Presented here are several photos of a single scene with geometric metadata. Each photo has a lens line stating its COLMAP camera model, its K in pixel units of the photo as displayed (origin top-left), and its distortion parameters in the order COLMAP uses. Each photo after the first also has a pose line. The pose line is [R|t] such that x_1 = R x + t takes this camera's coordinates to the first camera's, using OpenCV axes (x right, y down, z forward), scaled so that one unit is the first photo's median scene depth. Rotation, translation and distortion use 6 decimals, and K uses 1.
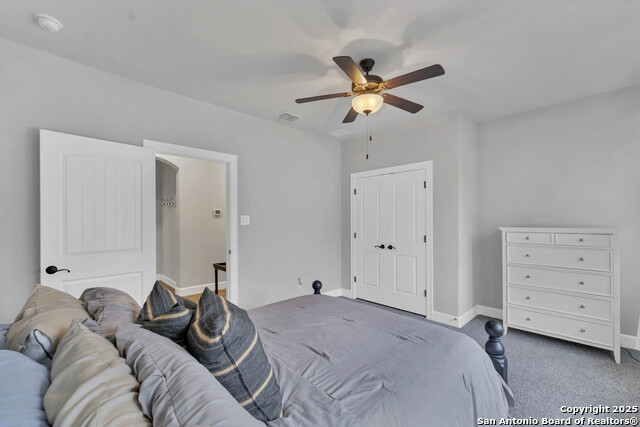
lens RADIAL K [[263.6, 0, 321.1], [0, 263.6, 222.1], [0, 0, 1]] dist [0.000365, -0.000012]
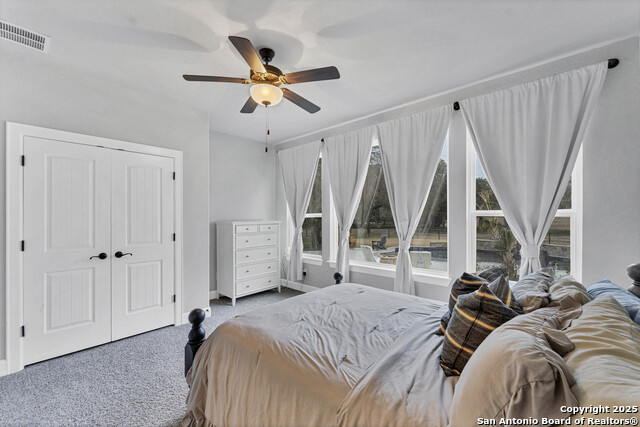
lens RADIAL K [[258.1, 0, 323.8], [0, 258.1, 217.7], [0, 0, 1]] dist [0.000977, 0.000077]
pose [[-0.057121, -0.003939, 0.998360, -0.607389], [0.006078, 0.999972, 0.004293, -0.003042], [-0.998349, 0.006313, -0.057095, 0.661372]]
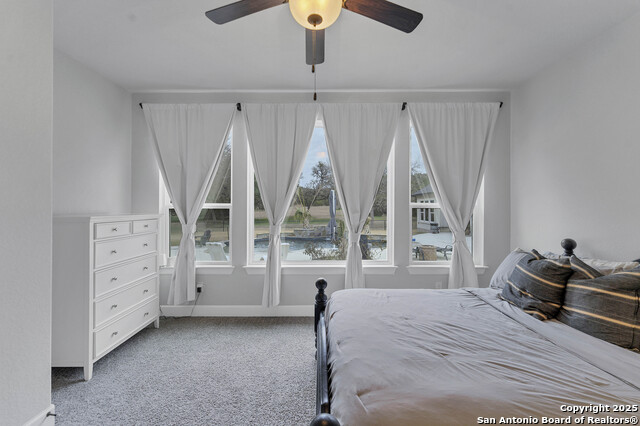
lens RADIAL K [[261.7, 0, 318.1], [0, 261.7, 208.8], [0, 0, 1]] dist [0.002431, 0.000229]
pose [[-0.703337, -0.001616, 0.710855, -0.185231], [0.001743, 0.999990, 0.003998, -0.002441], [-0.710854, 0.004051, -0.703327, 1.100347]]
